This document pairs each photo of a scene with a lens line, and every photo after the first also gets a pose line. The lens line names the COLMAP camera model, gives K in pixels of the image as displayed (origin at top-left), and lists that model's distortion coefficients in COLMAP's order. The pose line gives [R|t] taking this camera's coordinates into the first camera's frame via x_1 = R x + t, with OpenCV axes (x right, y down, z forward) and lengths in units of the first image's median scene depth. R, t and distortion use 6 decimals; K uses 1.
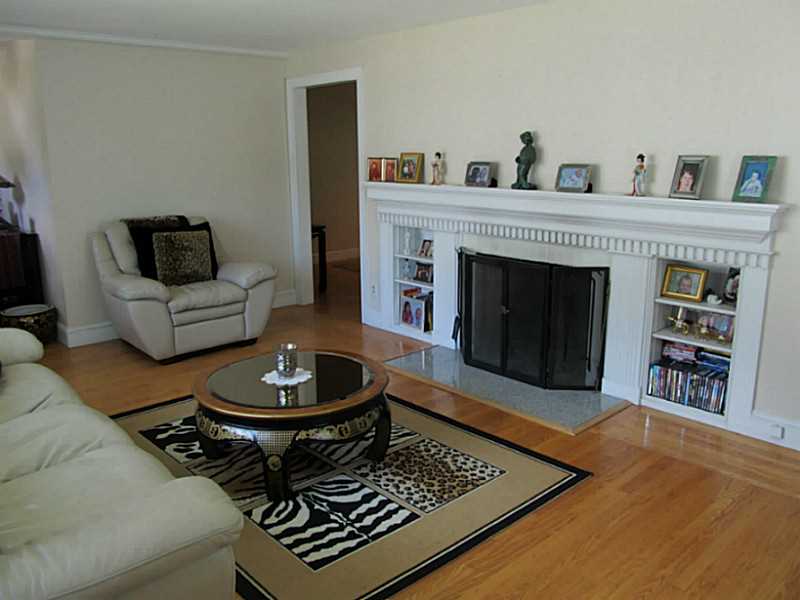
lens RADIAL K [[649.3, 0, 406.7], [0, 649.3, 298.4], [0, 0, 1]] dist [-0.062168, 0.025069]
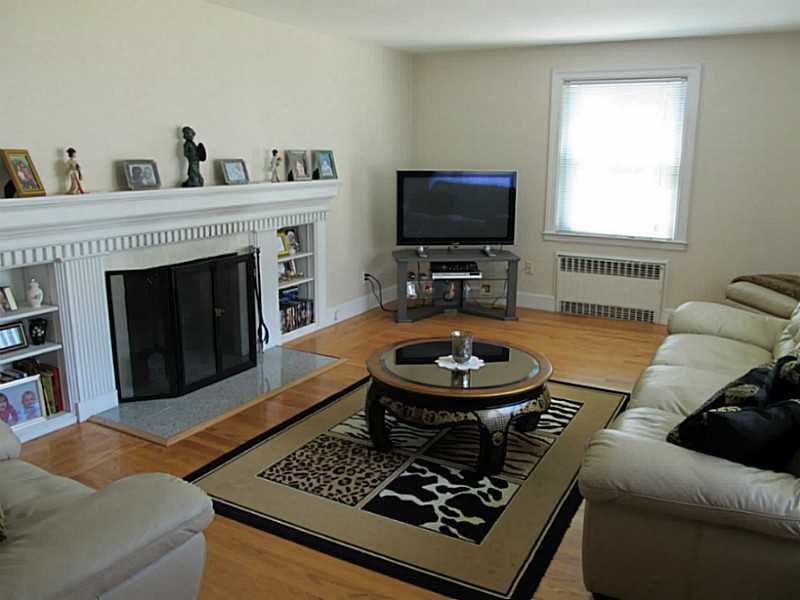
lens RADIAL K [[649.3, 0, 398.5], [0, 649.3, 298.5], [0, 0, 1]] dist [-0.062168, 0.025069]
pose [[-0.299876, -0.208739, 0.930861, -0.930577], [0.205360, 0.938766, 0.276668, -0.240377], [-0.931612, 0.274128, -0.238647, 1.106231]]
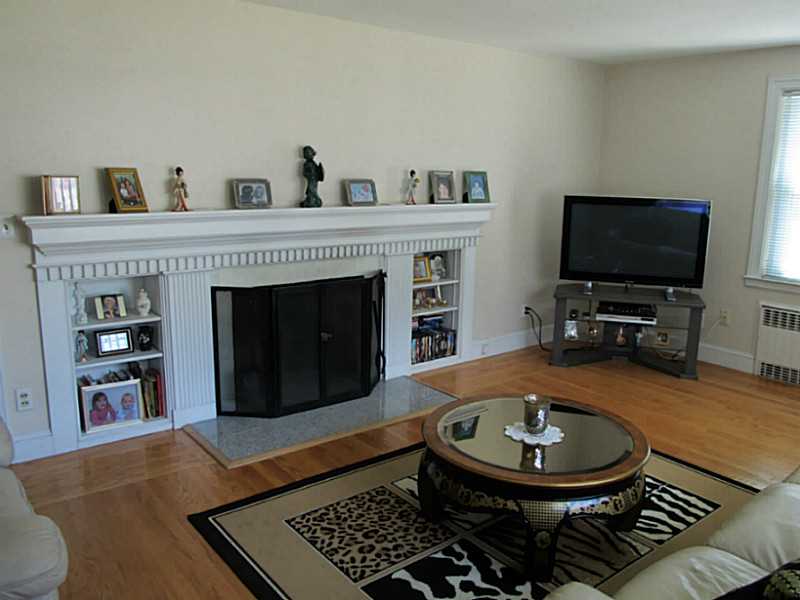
lens RADIAL K [[649.3, 0, 404.9], [0, 649.3, 299.7], [0, 0, 1]] dist [-0.062168, 0.025069]
pose [[0.085342, -0.196967, 0.976689, -0.843771], [0.202008, 0.963326, 0.176621, -0.198601], [-0.975658, 0.182226, 0.122002, 0.867154]]
